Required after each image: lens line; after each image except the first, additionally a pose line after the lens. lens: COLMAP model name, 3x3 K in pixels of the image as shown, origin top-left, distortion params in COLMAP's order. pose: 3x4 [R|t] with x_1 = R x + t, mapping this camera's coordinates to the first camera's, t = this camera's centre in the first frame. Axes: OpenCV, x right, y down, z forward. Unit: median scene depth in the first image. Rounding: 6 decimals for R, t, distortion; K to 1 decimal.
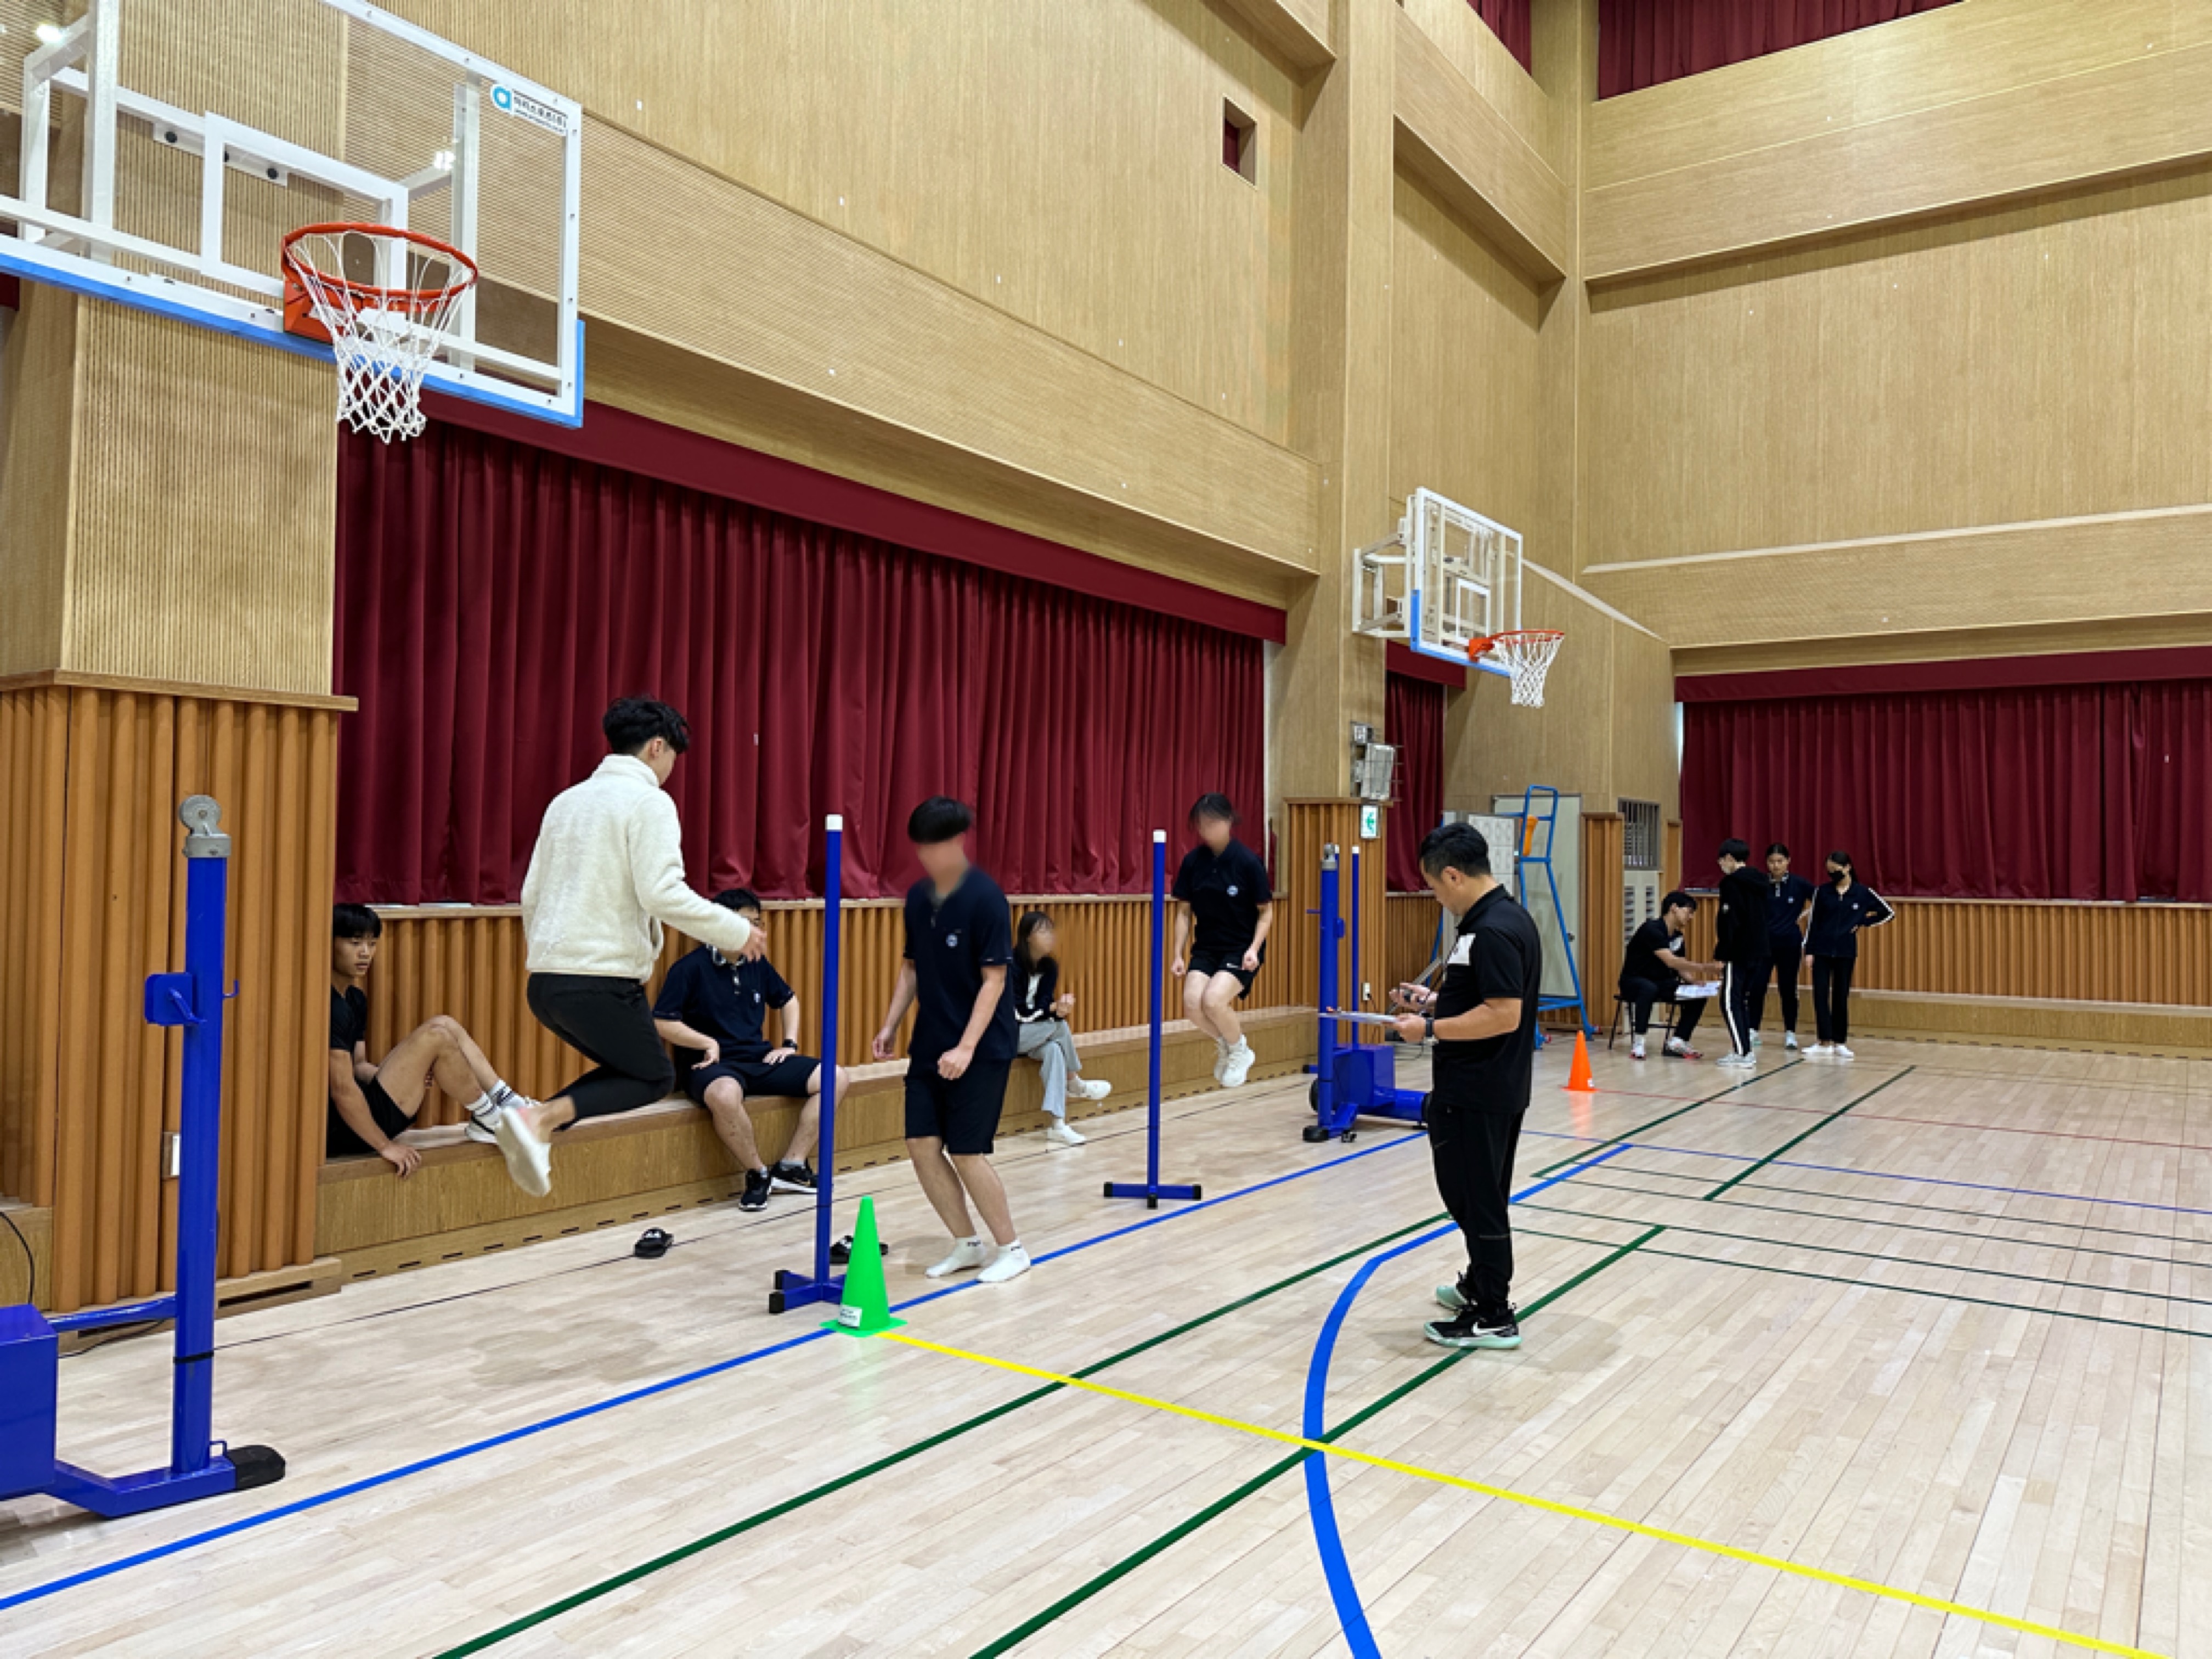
lens RADIAL K [[1571.0, 0, 1004.7], [0, 1571.0, 832.0], [0, 0, 1]] dist [0.000262, -0.002588]
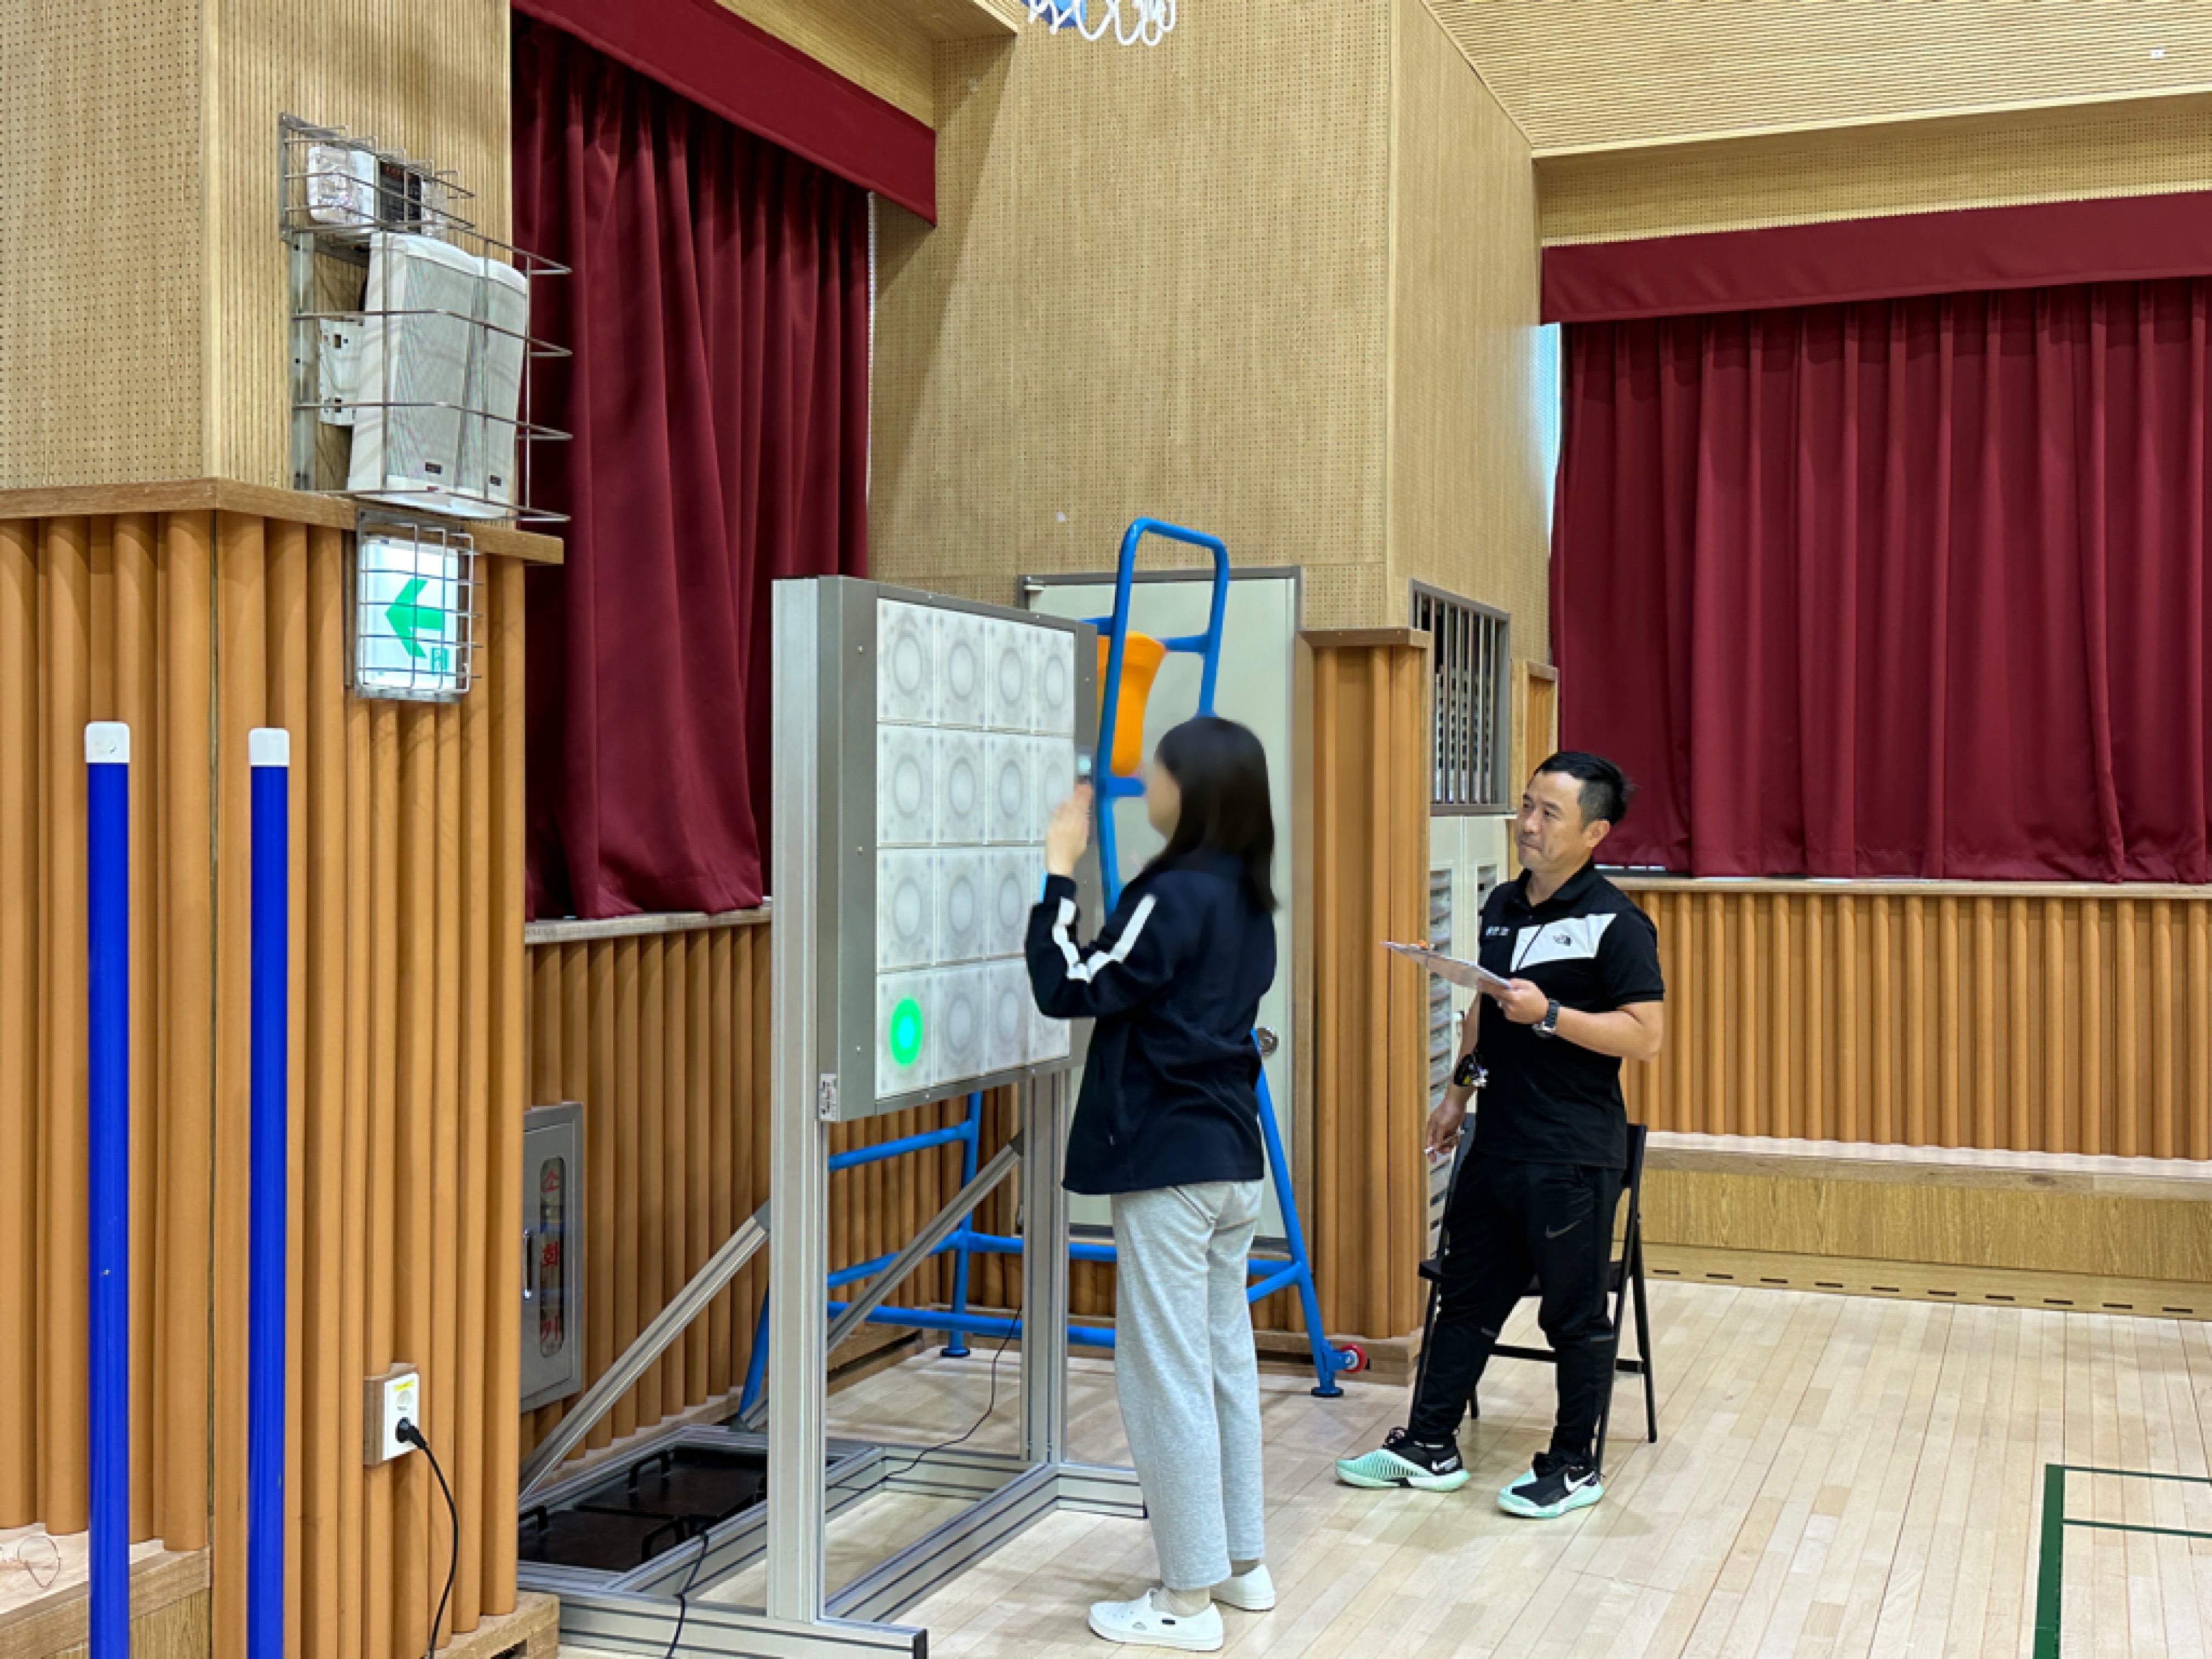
lens RADIAL K [[2666.5, 0, 1106.0], [0, 2666.5, 829.5], [0, 0, 1]] dist [0.259739, -0.634010]
pose [[0.954436, -0.015329, 0.298020, 0.177160], [0.005487, 0.999412, 0.033835, 0.008540], [-0.298364, -0.030658, 0.953960, 0.517805]]
